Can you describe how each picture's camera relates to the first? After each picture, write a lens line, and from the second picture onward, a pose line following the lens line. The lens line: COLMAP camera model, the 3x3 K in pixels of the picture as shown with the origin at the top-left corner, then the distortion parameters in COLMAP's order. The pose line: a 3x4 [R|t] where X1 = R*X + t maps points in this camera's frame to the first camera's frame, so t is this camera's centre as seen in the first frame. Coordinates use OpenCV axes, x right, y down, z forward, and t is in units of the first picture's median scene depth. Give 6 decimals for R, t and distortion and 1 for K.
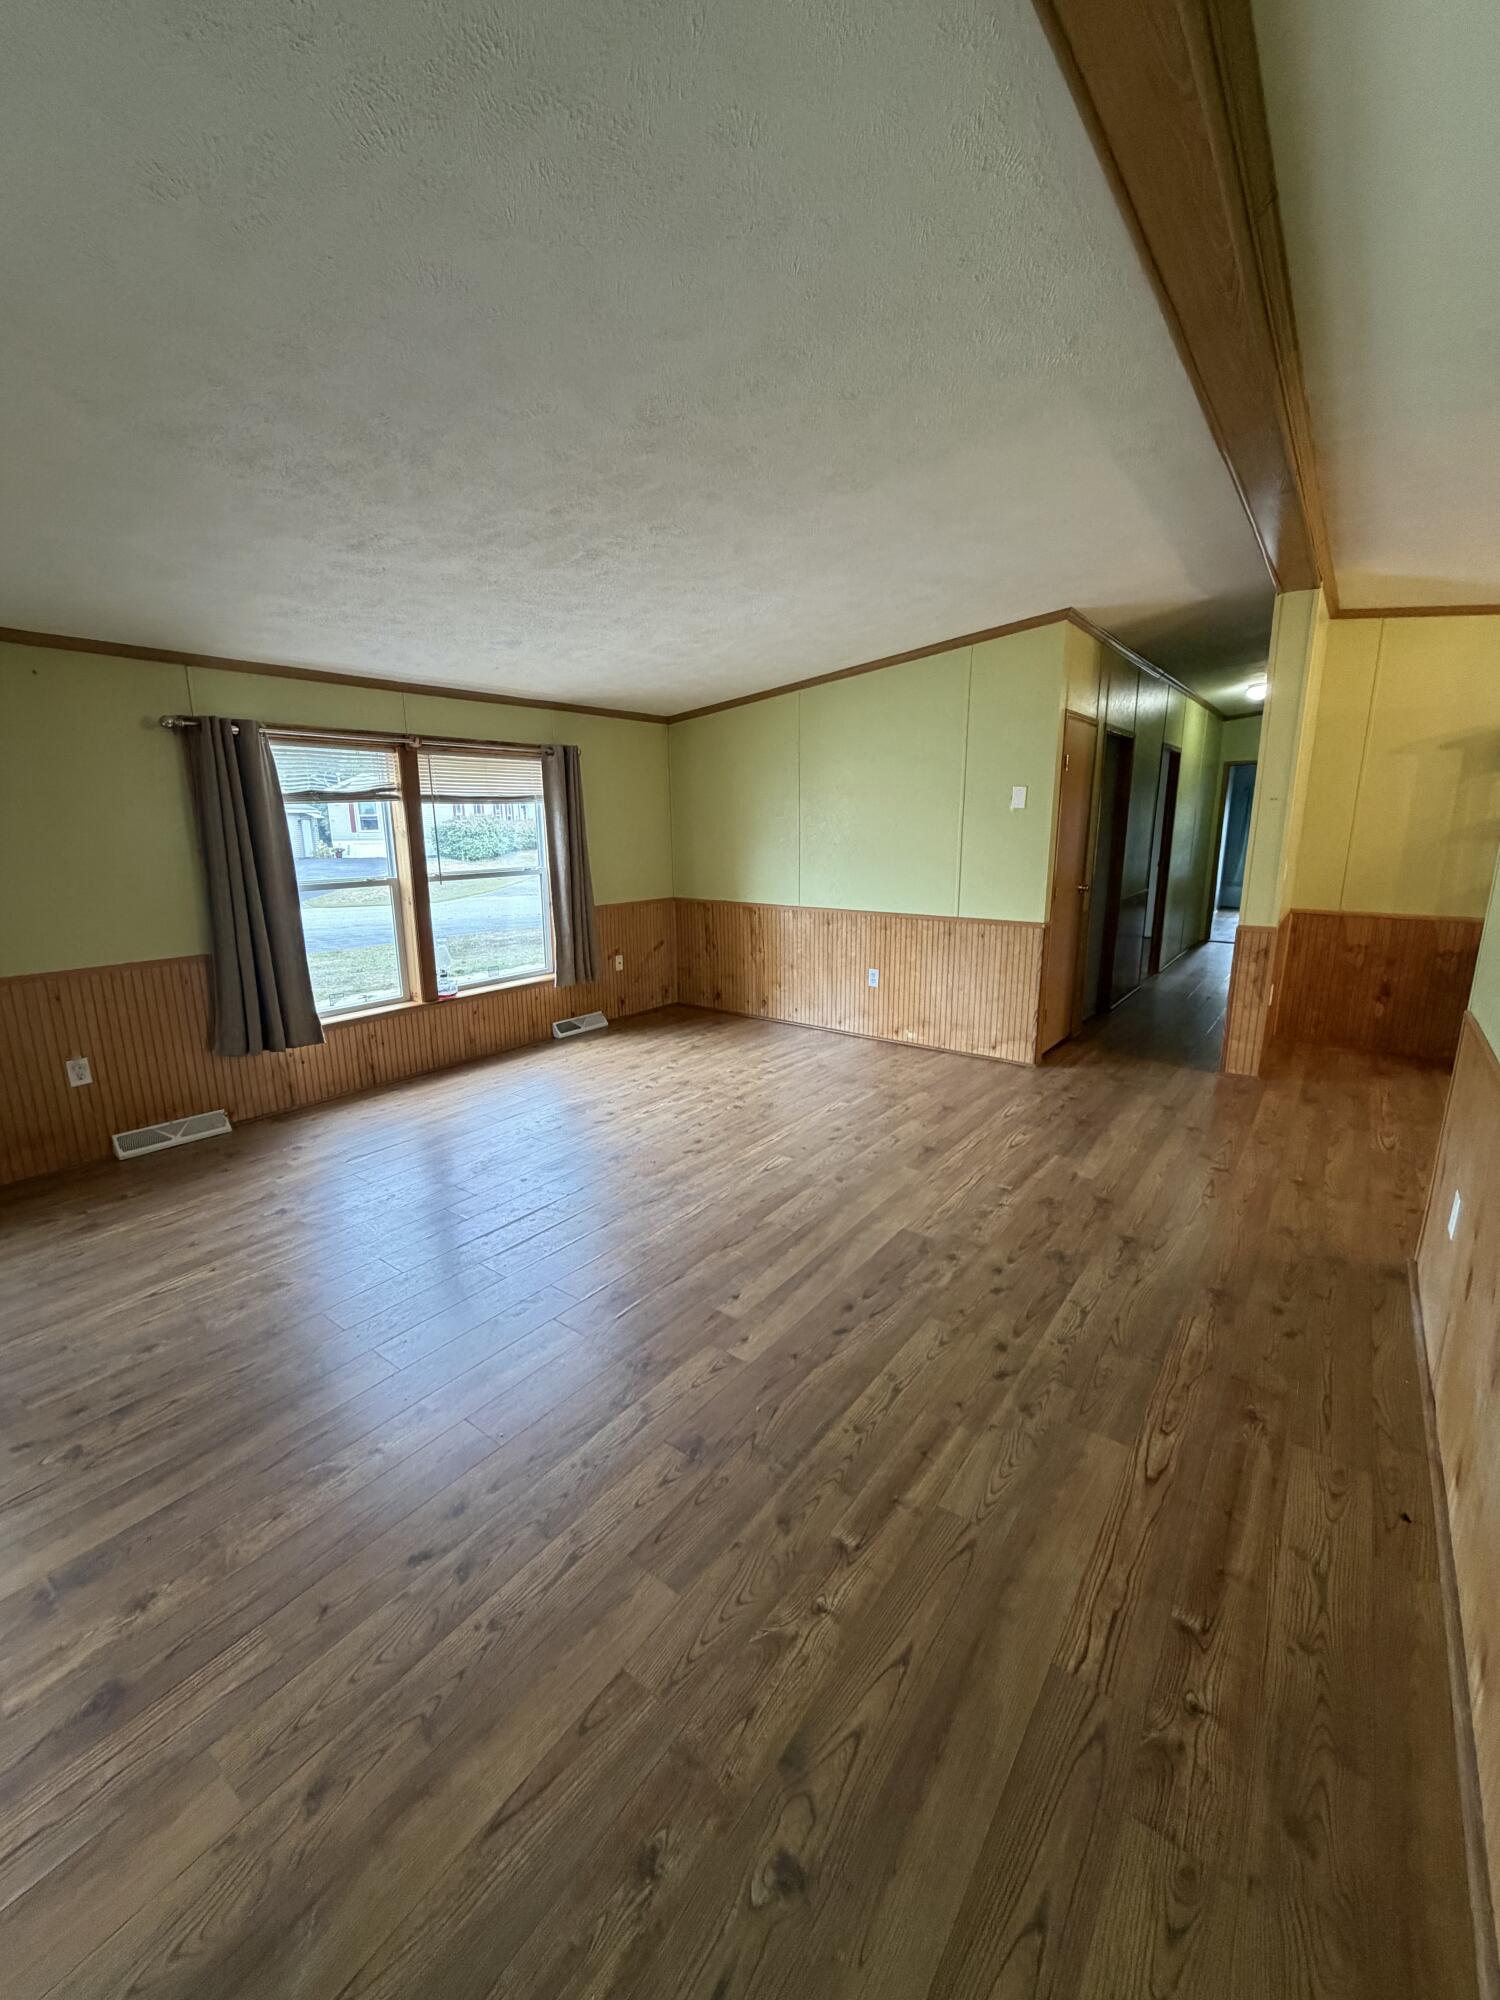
lens RADIAL K [[808.5, 0, 756.8], [0, 808.5, 985.9], [0, 0, 1]] dist [-0.001158, -0.000087]
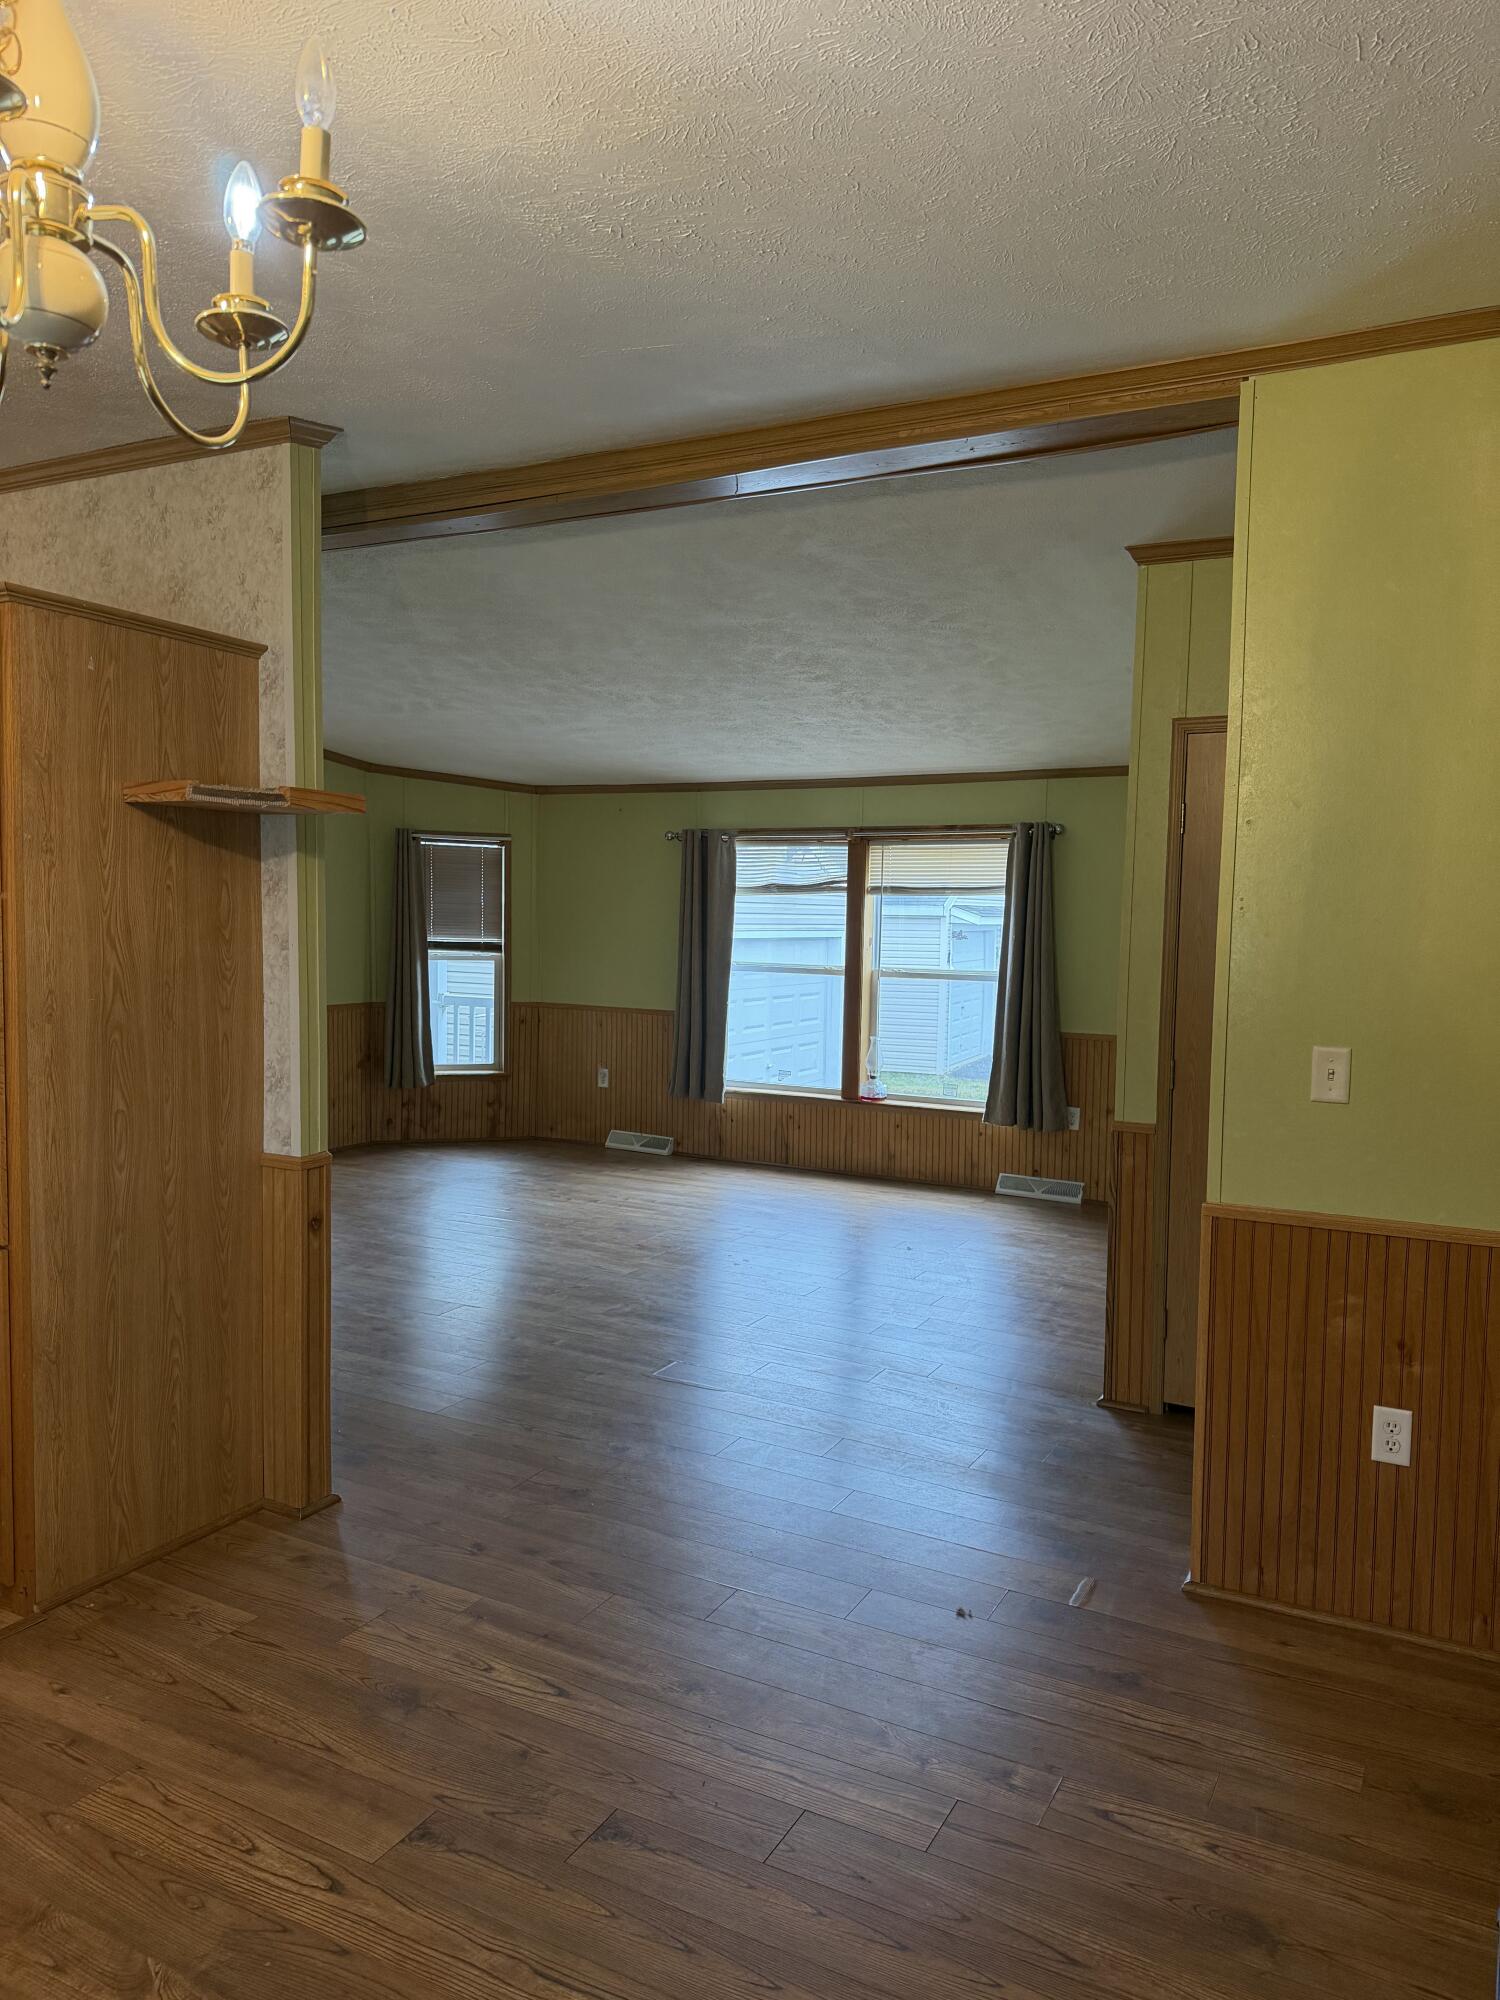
lens RADIAL K [[1397.7, 0, 751.5], [0, 1397.7, 1007.0], [0, 0, 1]] dist [-0.002449, -0.000870]
pose [[0.144269, 0.078004, -0.986459, 1.255071], [-0.220348, 0.974391, 0.044824, -0.142658], [0.964693, 0.210897, 0.157763, 0.644544]]
